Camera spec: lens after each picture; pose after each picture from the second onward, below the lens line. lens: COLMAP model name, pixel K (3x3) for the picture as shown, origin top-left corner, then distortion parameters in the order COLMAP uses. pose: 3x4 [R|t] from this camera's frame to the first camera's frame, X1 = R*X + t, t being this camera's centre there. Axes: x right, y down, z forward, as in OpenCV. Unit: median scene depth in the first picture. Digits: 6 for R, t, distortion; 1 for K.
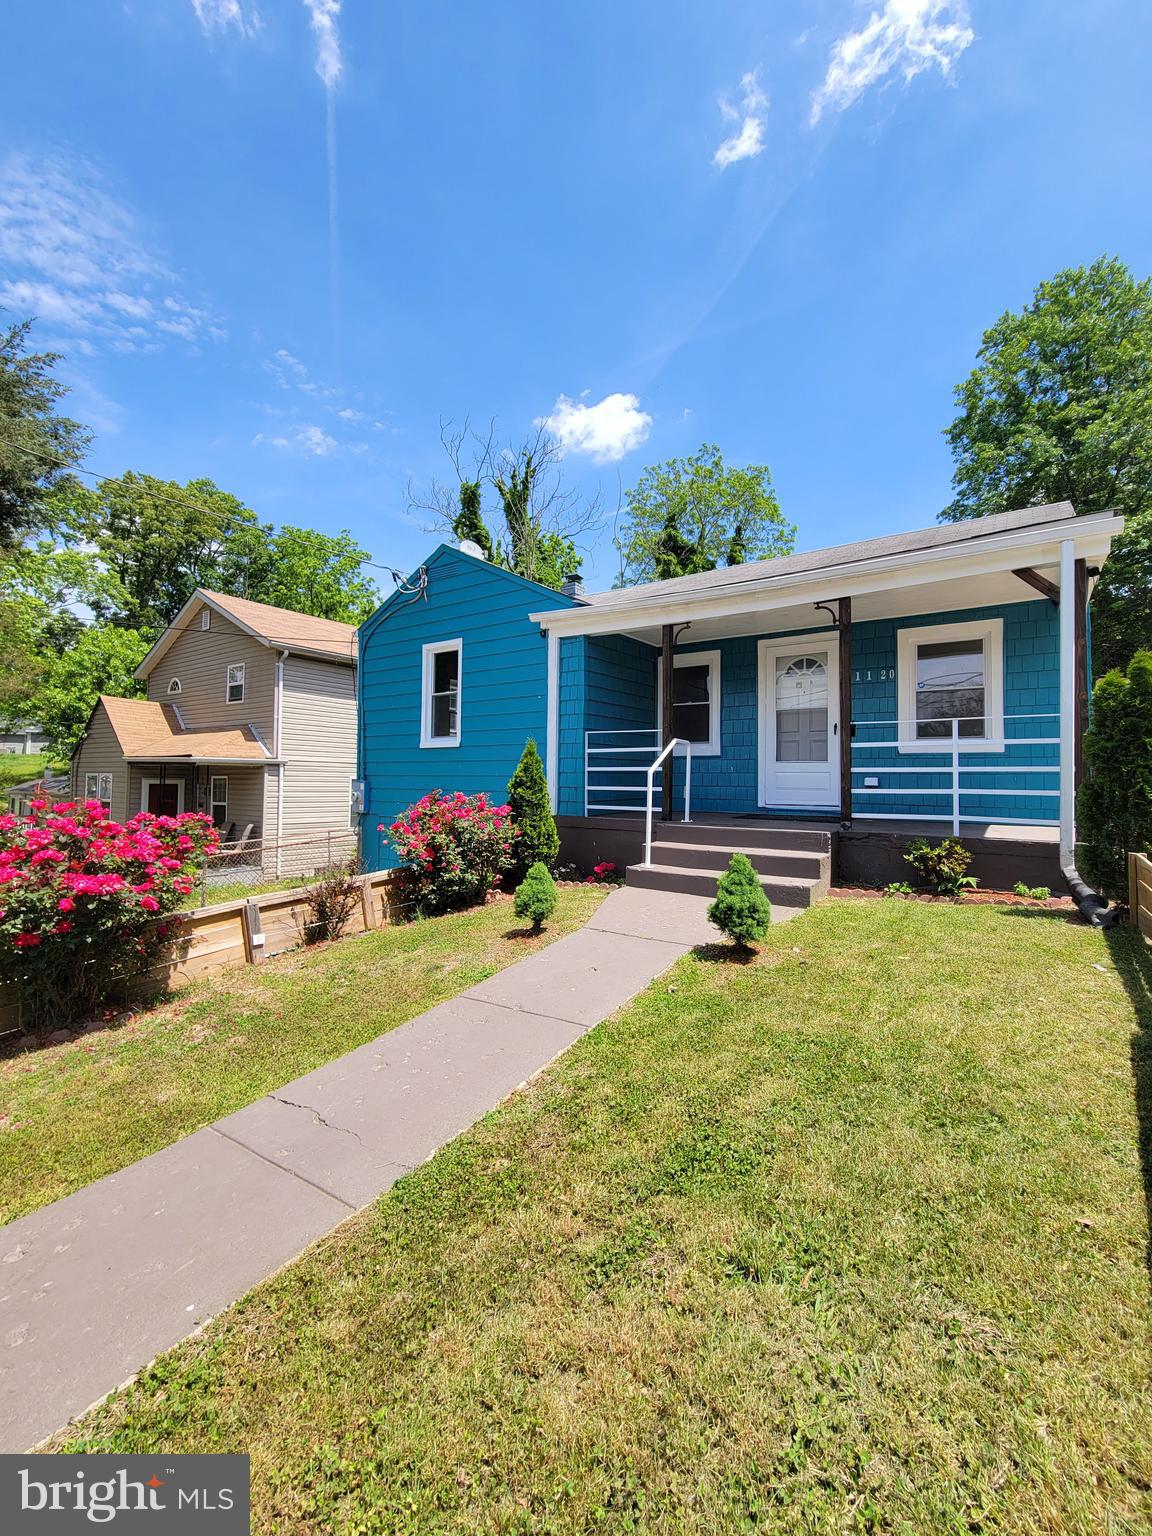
lens RADIAL K [[630.9, 0, 565.9], [0, 630.9, 764.5], [0, 0, 1]] dist [-0.003952, 0.001689]
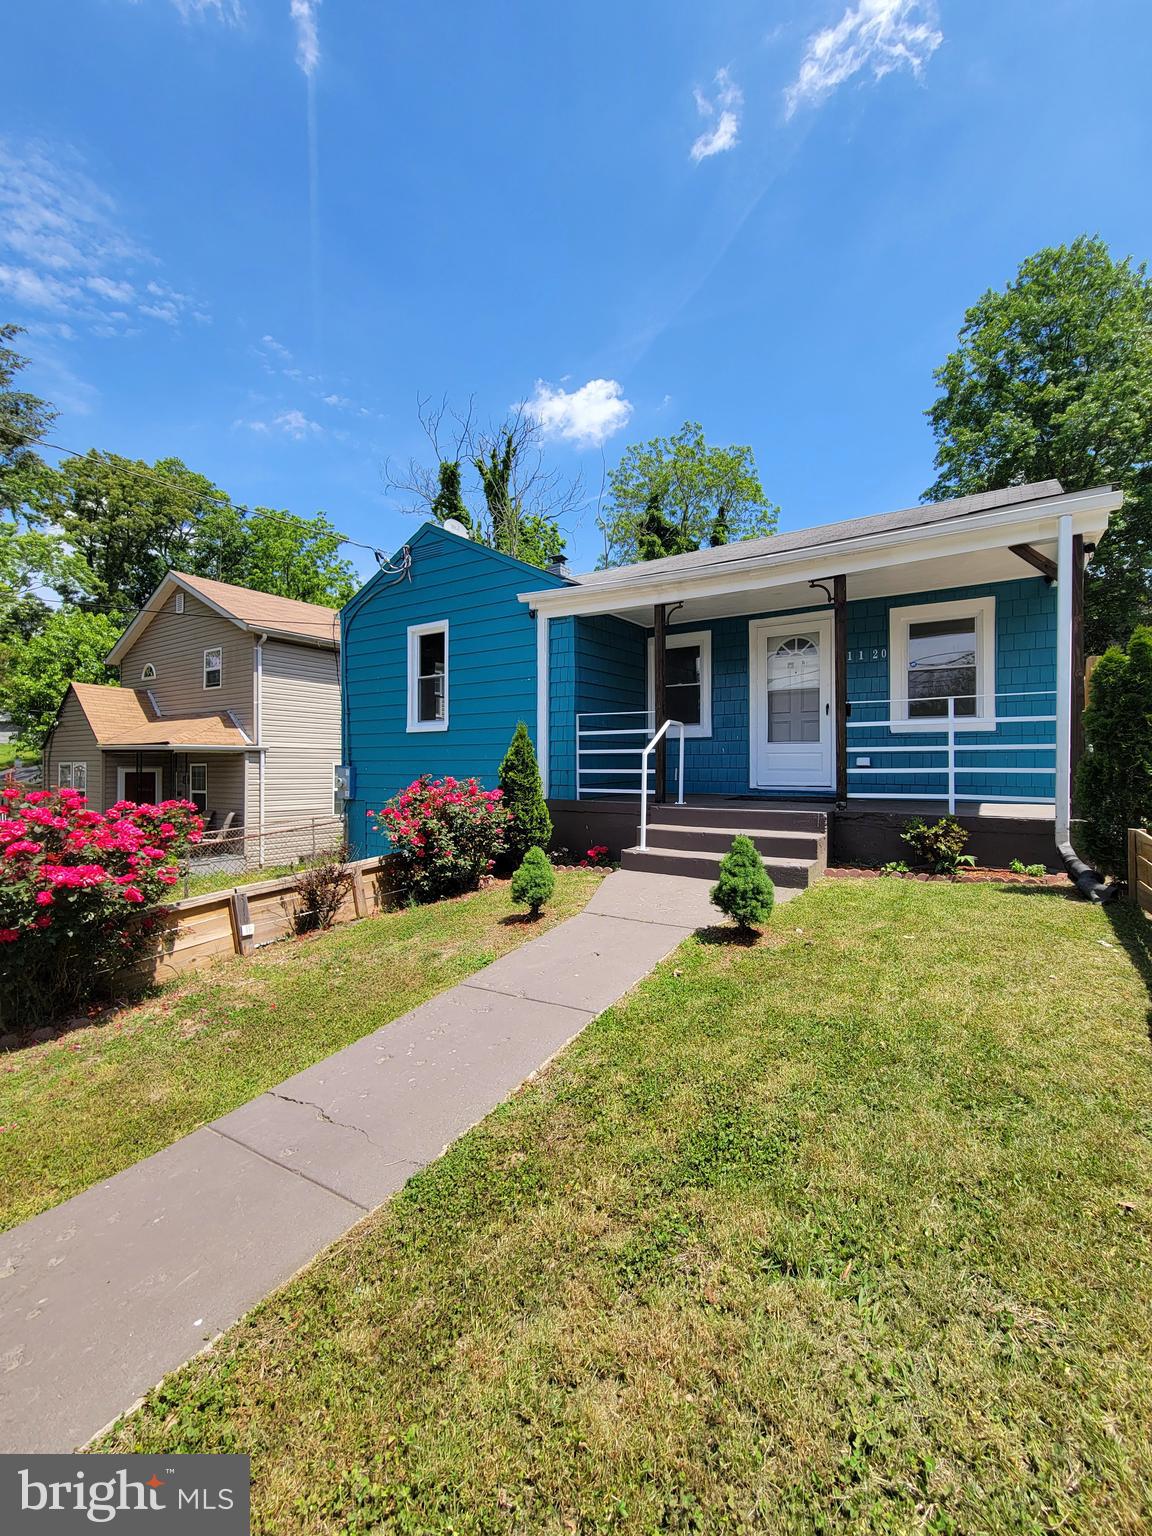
lens RADIAL K [[630.9, 0, 566.8], [0, 630.9, 765.9], [0, 0, 1]] dist [-0.003952, 0.001689]
pose [[0.999533, -0.010405, 0.028742, -0.019601], [0.009625, 0.999586, 0.027126, 0.003142], [-0.029013, -0.026837, 0.999219, 0.019881]]
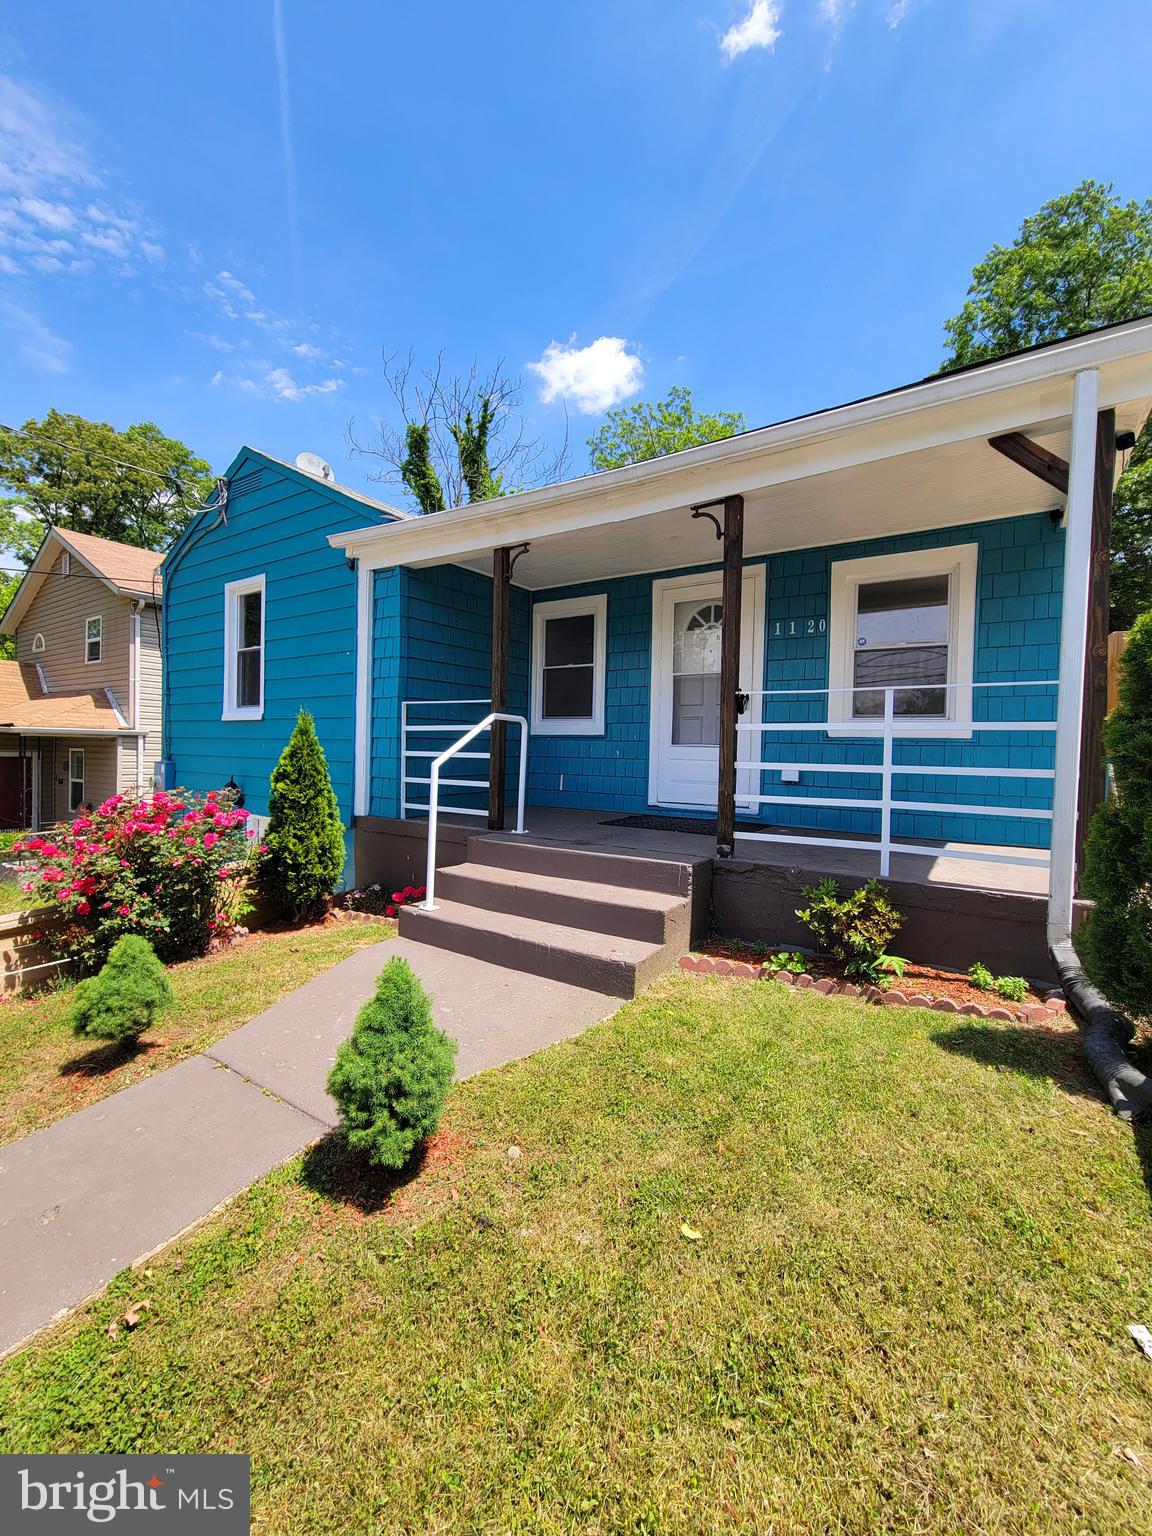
lens RADIAL K [[630.9, 0, 578.3], [0, 630.9, 771.7], [0, 0, 1]] dist [-0.003952, 0.001689]
pose [[0.999256, 0.011014, 0.036952, 0.293978], [-0.013028, 0.998416, 0.054727, -0.020303], [-0.036291, -0.055167, 0.997817, 0.395890]]
